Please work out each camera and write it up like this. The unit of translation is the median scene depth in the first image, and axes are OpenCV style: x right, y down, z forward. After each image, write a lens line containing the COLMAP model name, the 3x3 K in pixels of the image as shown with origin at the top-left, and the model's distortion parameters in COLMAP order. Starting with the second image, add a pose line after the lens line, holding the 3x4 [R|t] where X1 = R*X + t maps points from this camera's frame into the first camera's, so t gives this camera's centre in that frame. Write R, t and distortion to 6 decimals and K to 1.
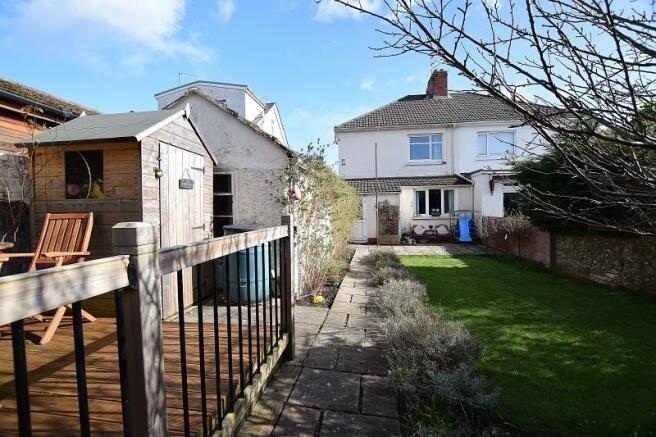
lens RADIAL K [[291.0, 0, 326.5], [0, 291.0, 218.9], [0, 0, 1]] dist [-0.027653, 0.000194]
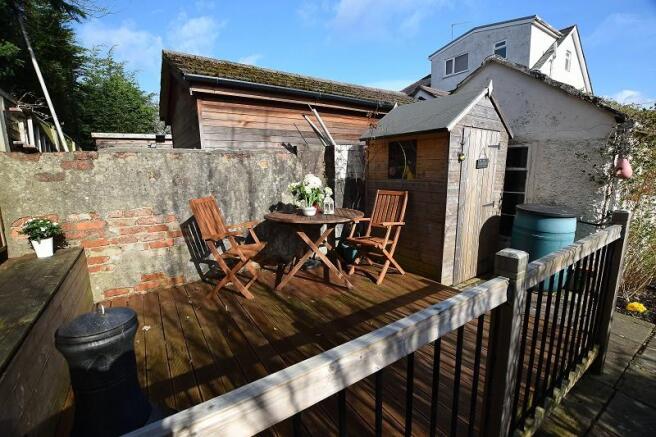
lens RADIAL K [[291.0, 0, 326.5], [0, 291.0, 218.9], [0, 0, 1]] dist [-0.027653, 0.000194]
pose [[0.668438, 0.125967, -0.733023, -0.047666], [-0.013528, 0.987450, 0.157353, -0.047380], [0.743645, -0.095265, 0.661753, -0.062438]]
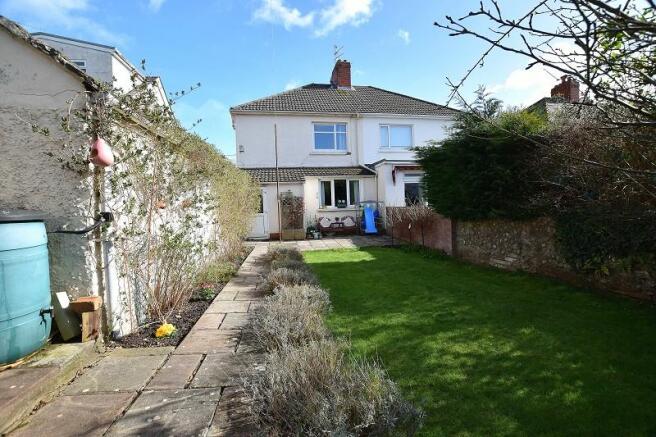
lens RADIAL K [[291.0, 0, 326.5], [0, 291.0, 218.9], [0, 0, 1]] dist [-0.027653, 0.000194]
pose [[0.953913, -0.027360, 0.298833, 0.098115], [0.024282, 0.999607, 0.014010, 0.028776], [-0.299099, -0.006108, 0.954203, 0.237208]]
